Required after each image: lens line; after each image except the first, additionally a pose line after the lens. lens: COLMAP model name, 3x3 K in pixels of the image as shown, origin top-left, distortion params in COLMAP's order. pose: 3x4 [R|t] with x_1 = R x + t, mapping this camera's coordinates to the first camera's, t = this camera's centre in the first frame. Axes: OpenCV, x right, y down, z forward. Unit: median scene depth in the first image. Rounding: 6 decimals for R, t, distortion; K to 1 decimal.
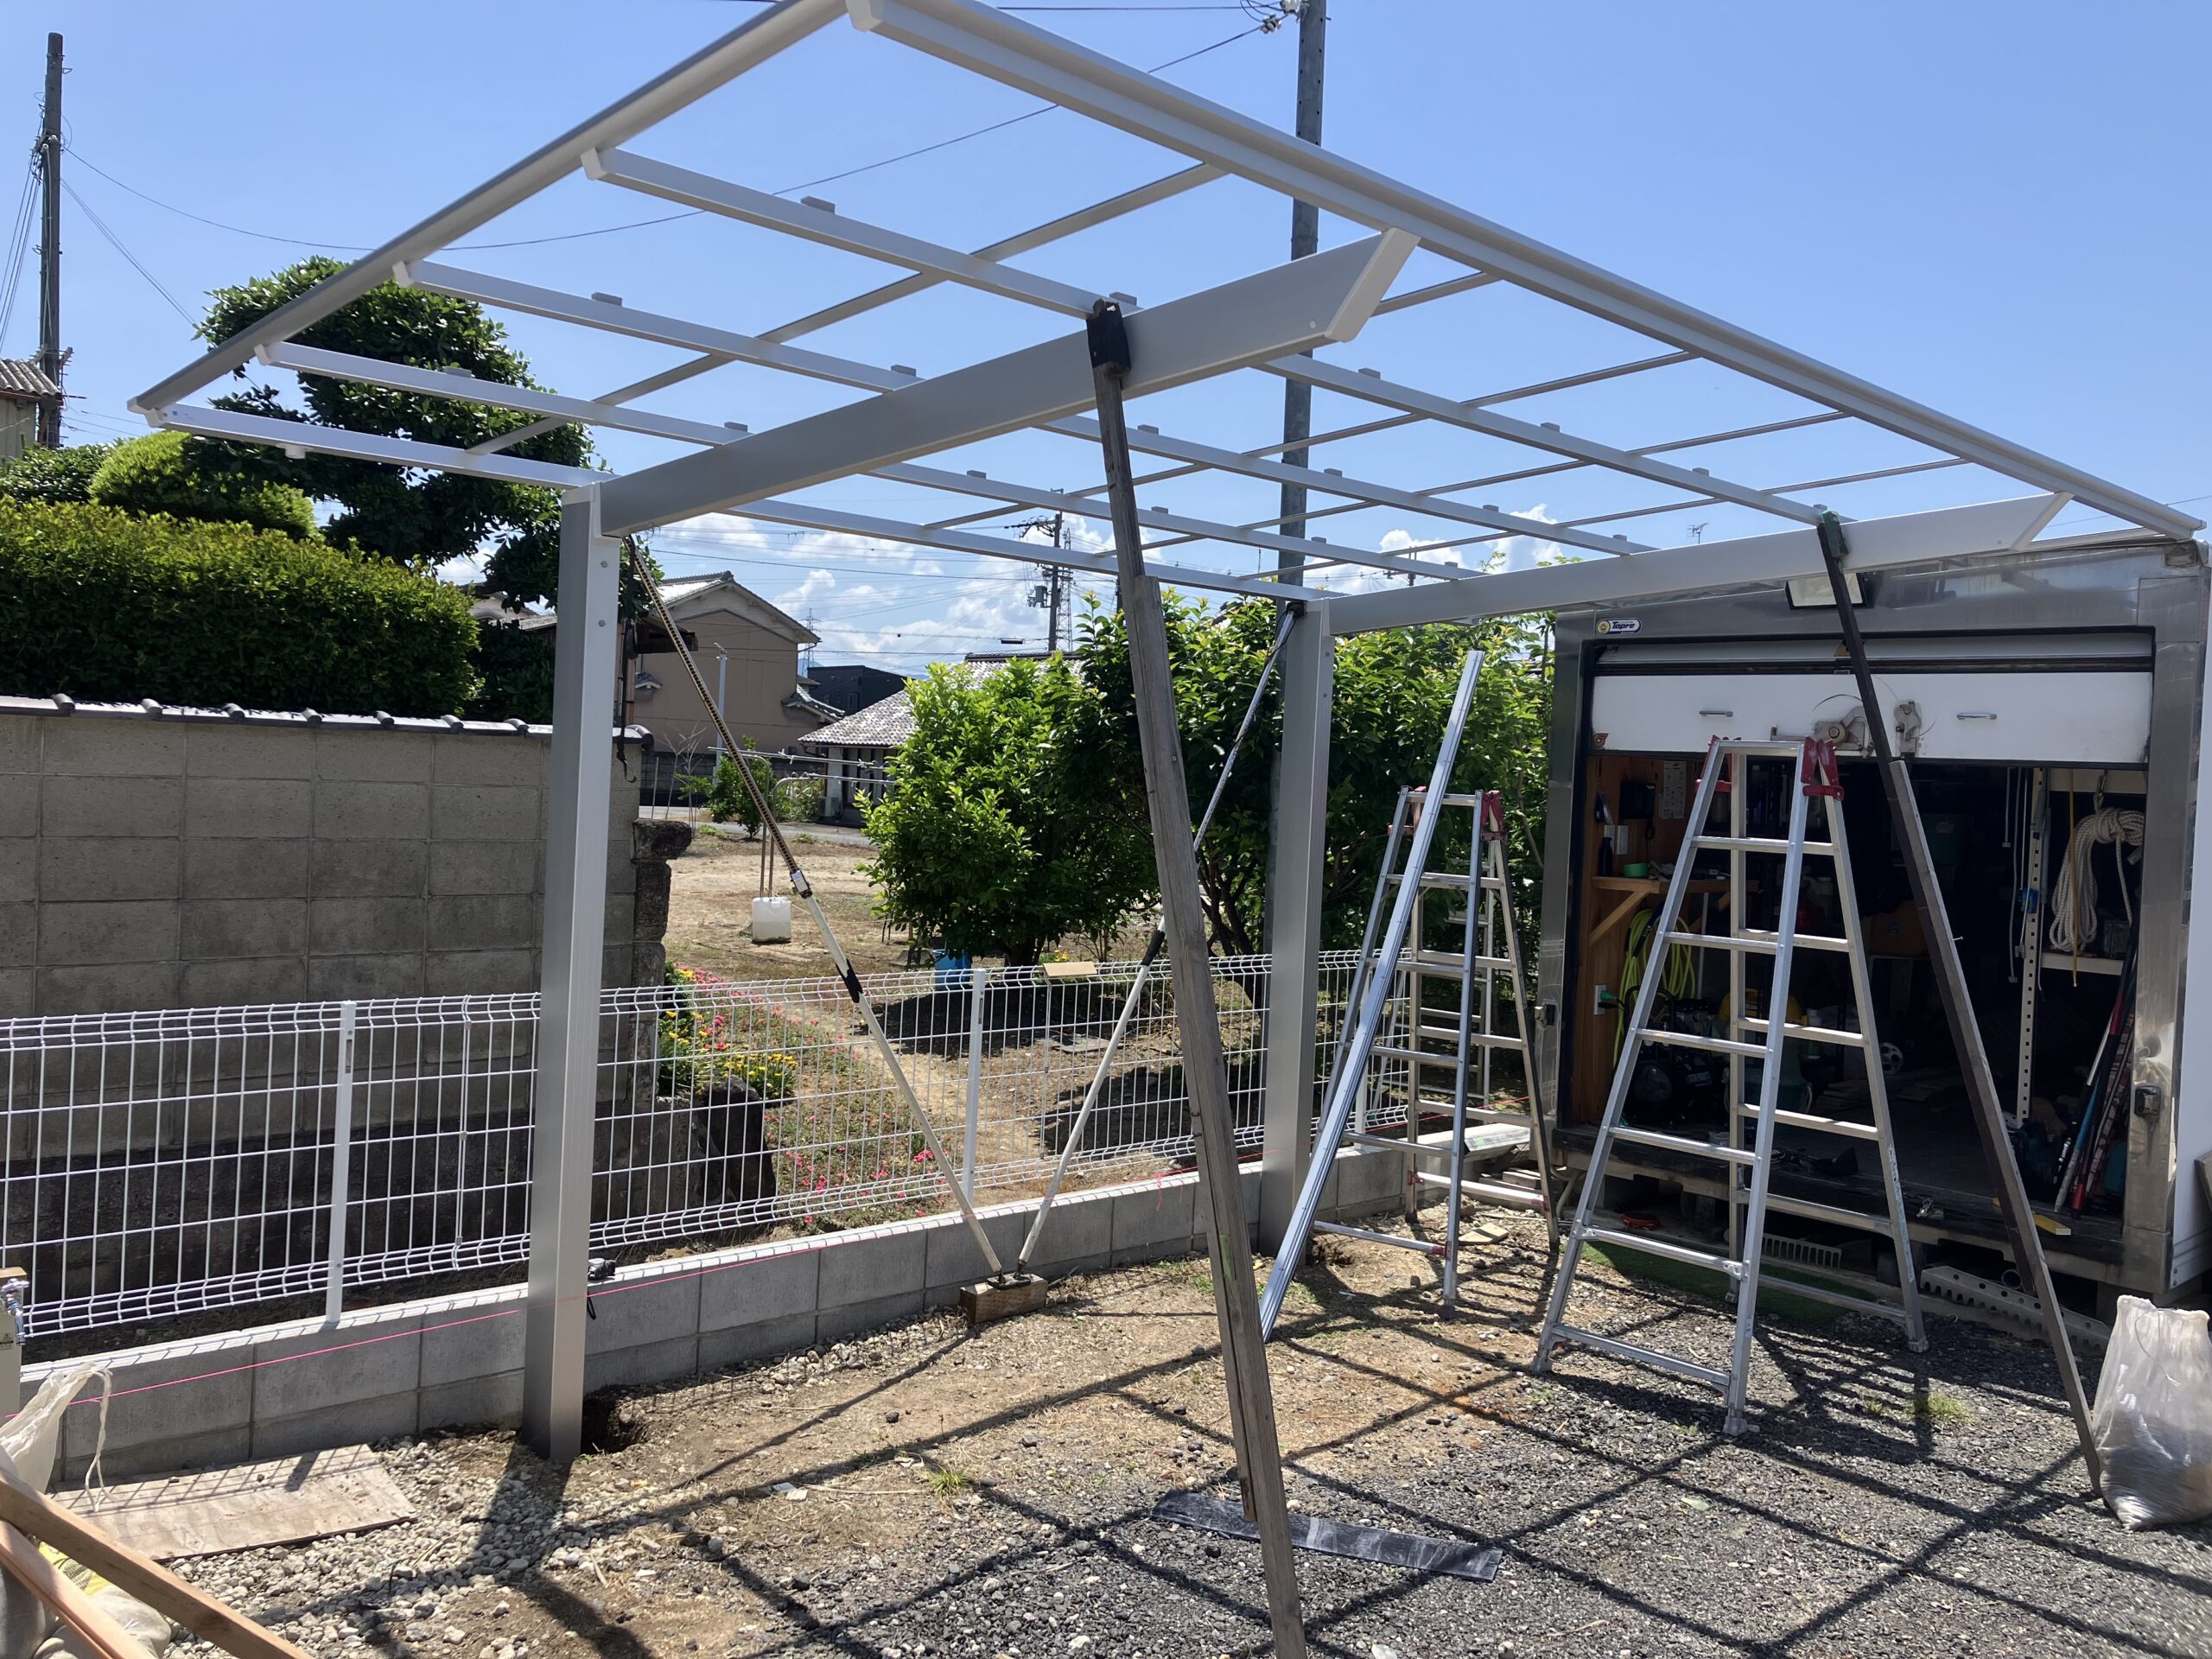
lens RADIAL K [[1846.3, 0, 1112.2], [0, 1846.3, 827.1], [0, 0, 1]] dist [-0.003056, 0.010001]
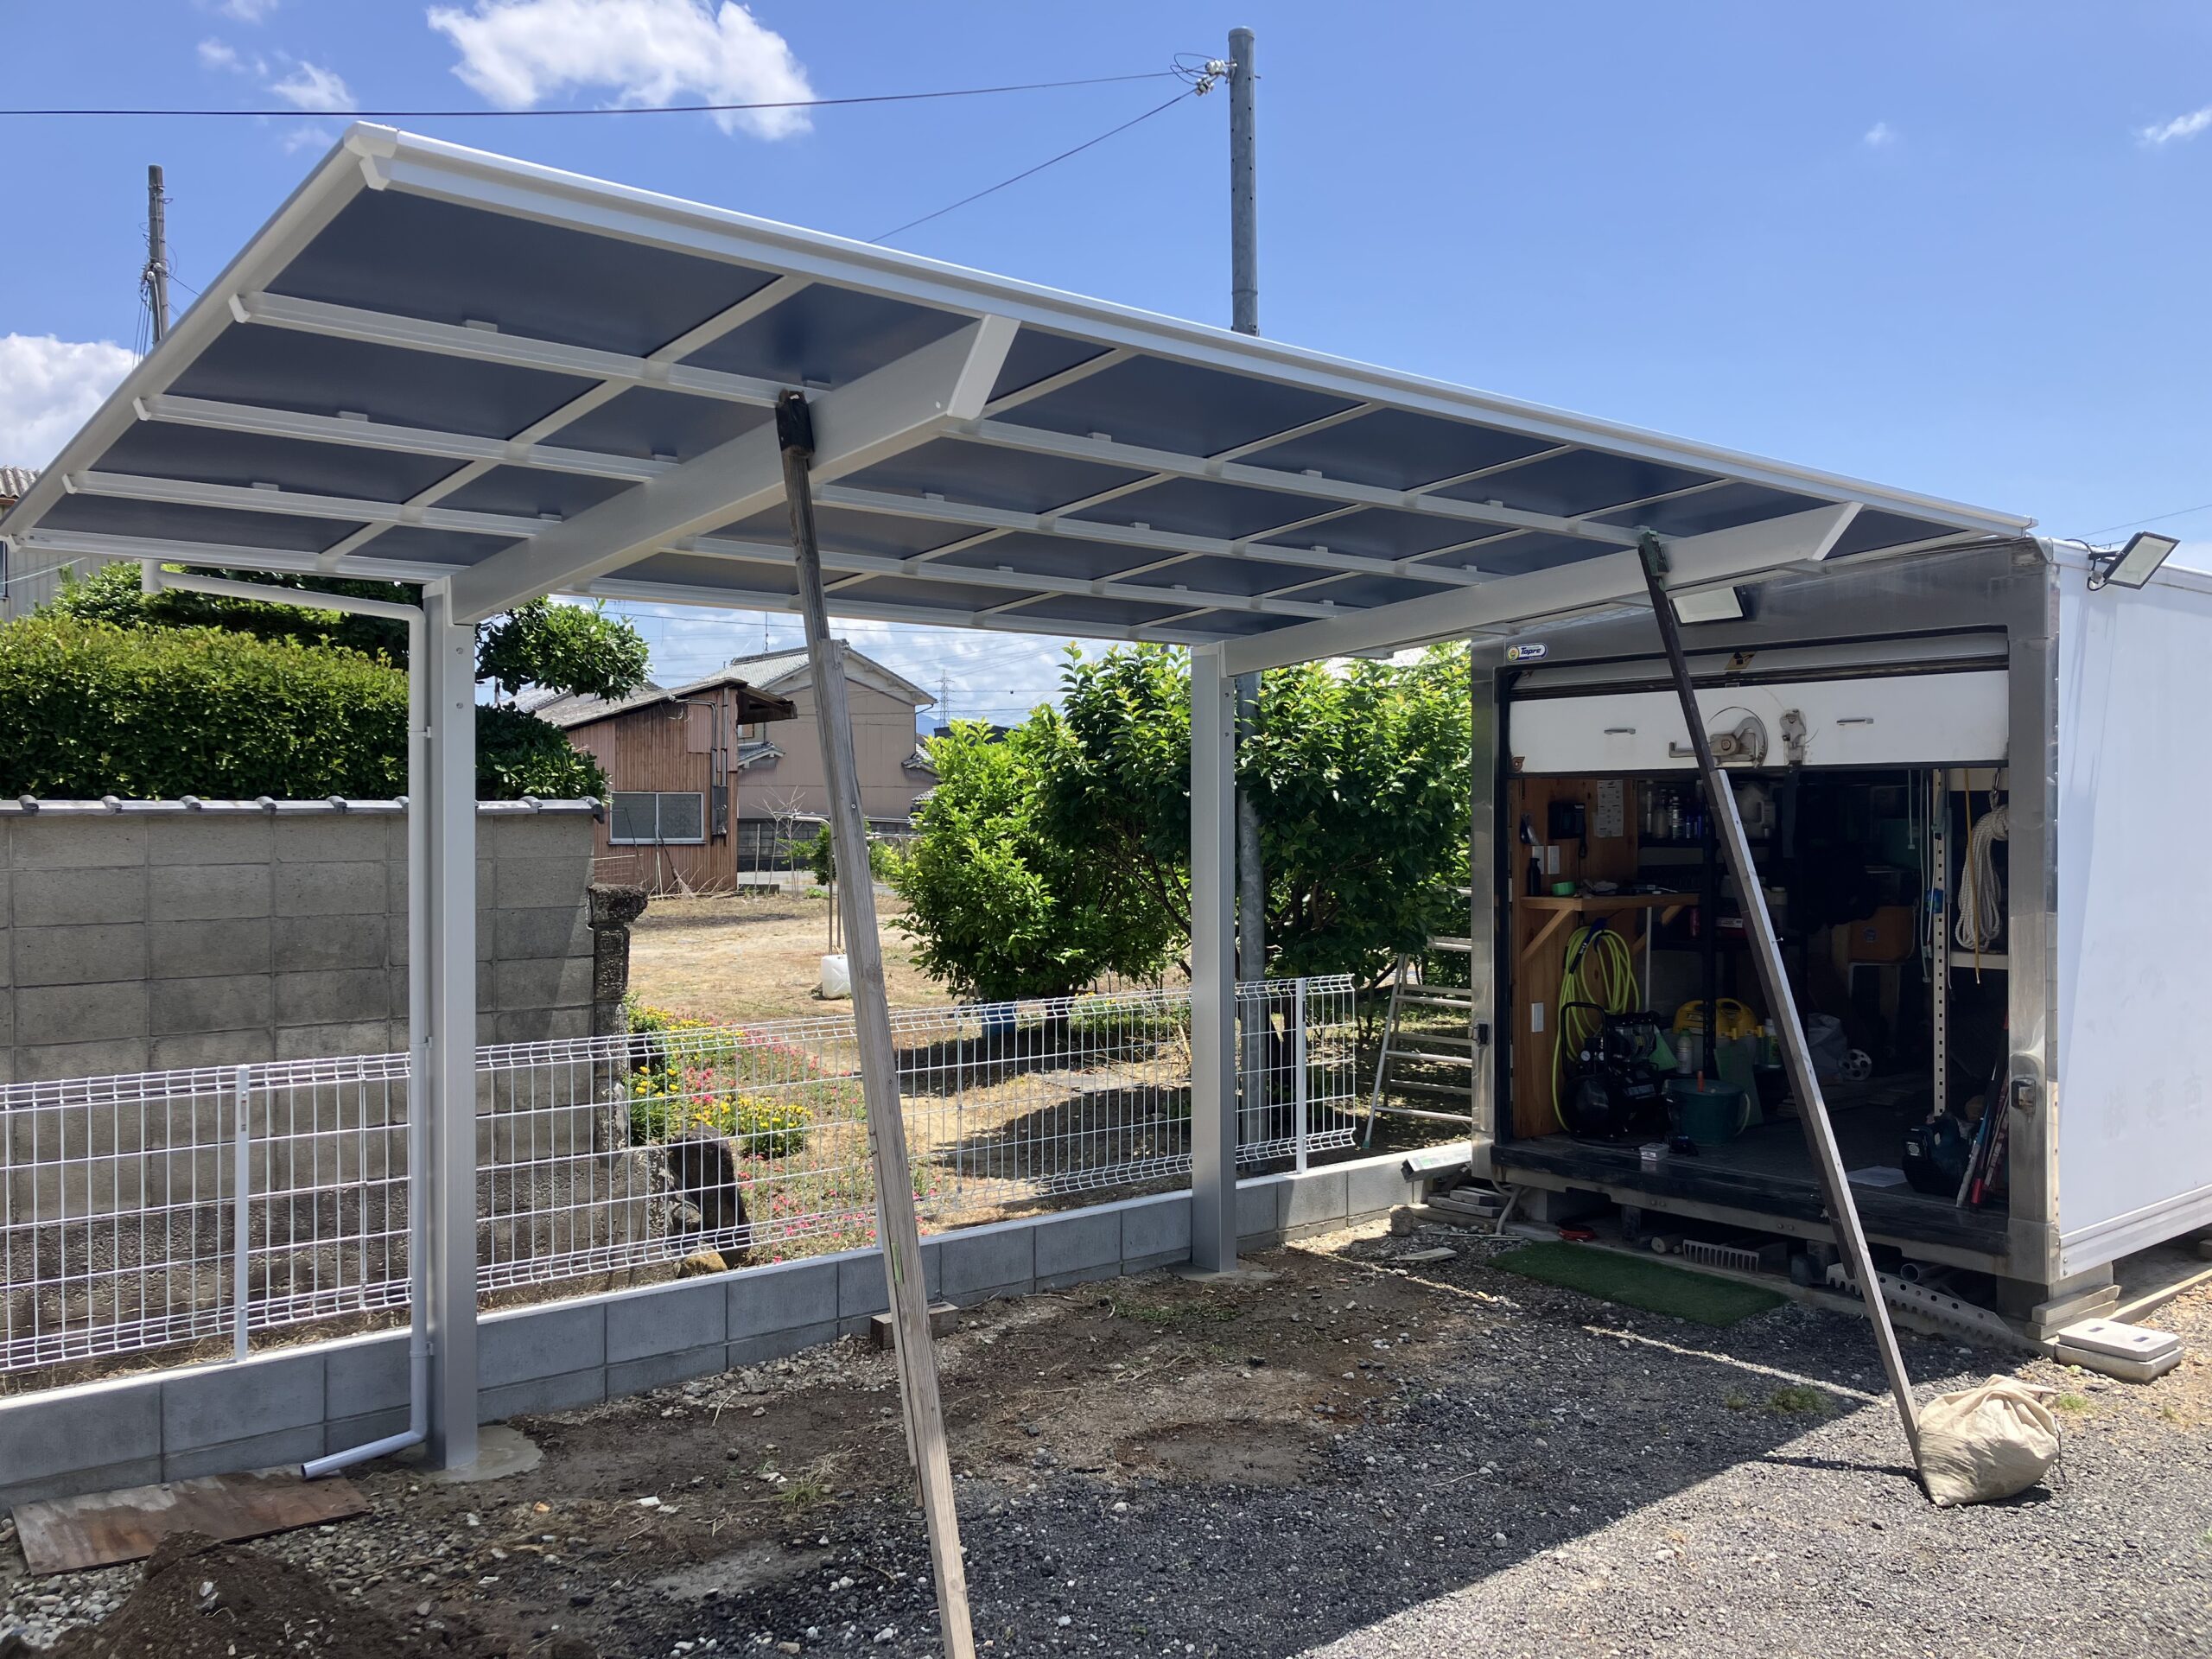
lens RADIAL K [[1844.0, 0, 1140.9], [0, 1844.0, 851.9], [0, 0, 1]] dist [-0.003040, 0.001329]
pose [[0.996692, -0.048419, -0.065272, 0.133868], [0.047662, 0.998777, -0.013114, 0.005799], [0.065828, 0.009960, 0.997781, -0.034746]]
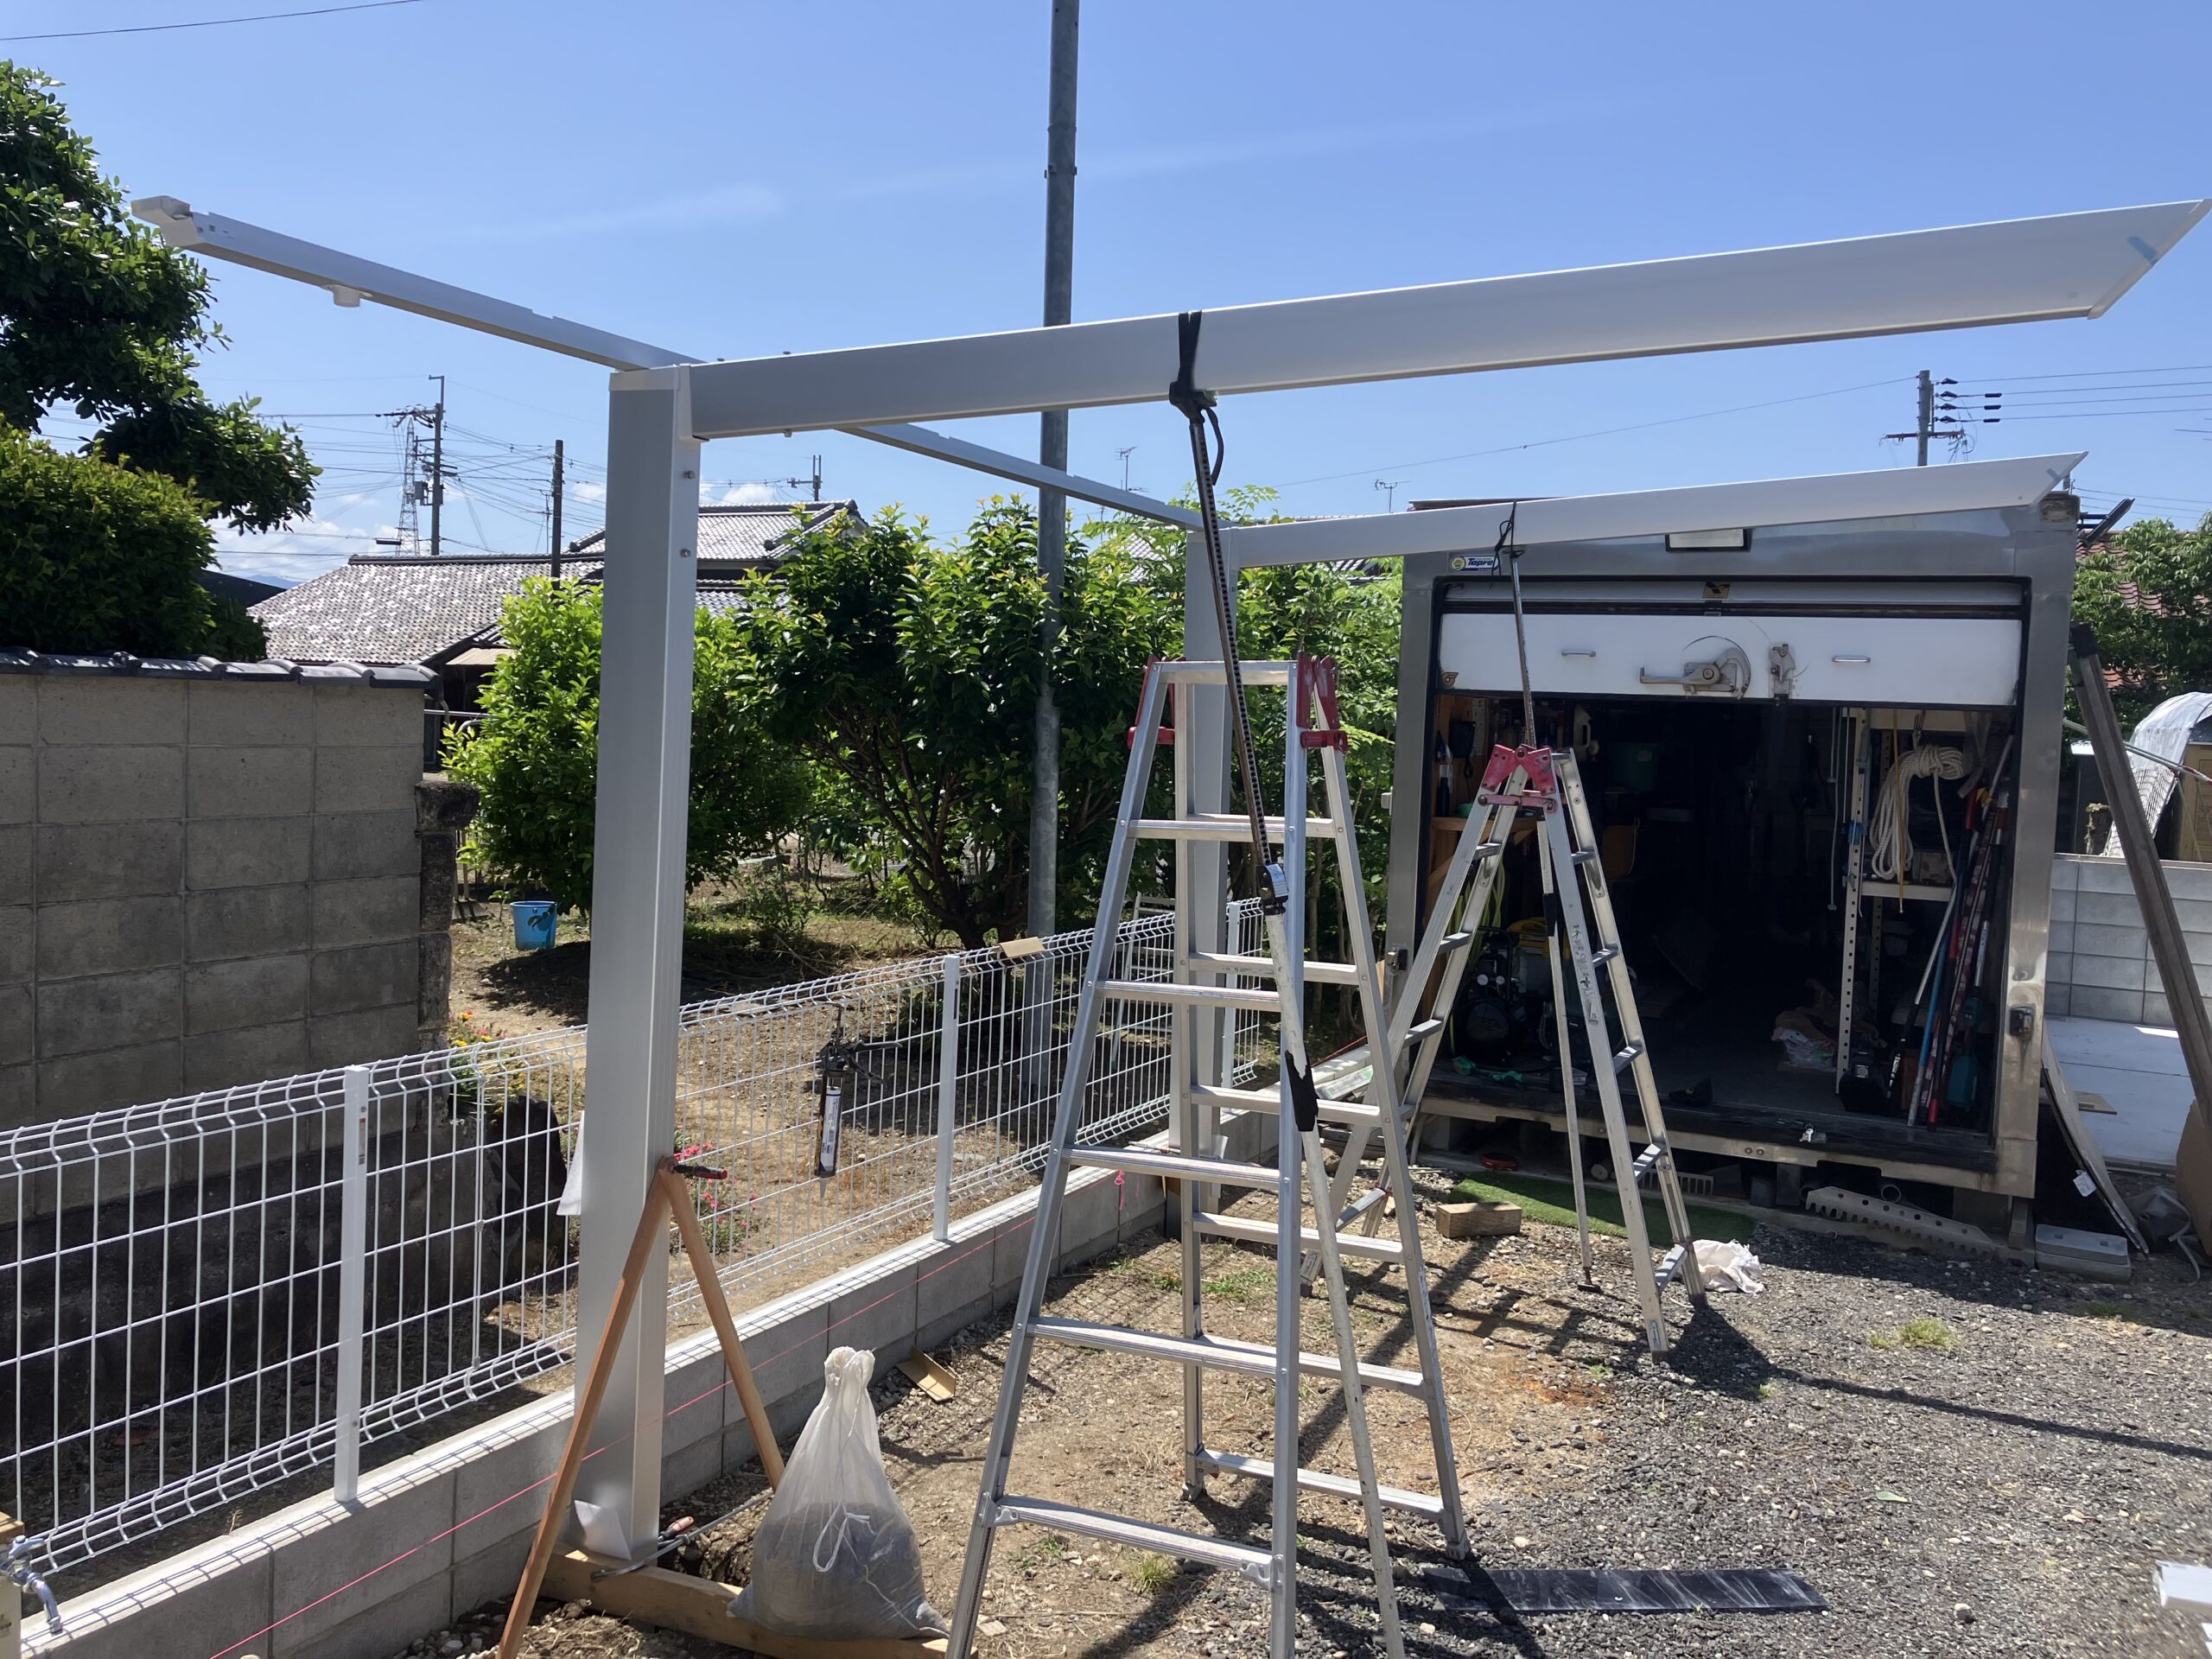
lens RADIAL K [[1846.3, 0, 1112.2], [0, 1846.3, 827.1], [0, 0, 1]] dist [-0.003056, 0.010001]
pose [[0.941995, -0.029542, 0.334326, -0.261112], [0.013013, 0.998584, 0.051573, -0.023850], [-0.335376, -0.044231, 0.941046, 0.151371]]
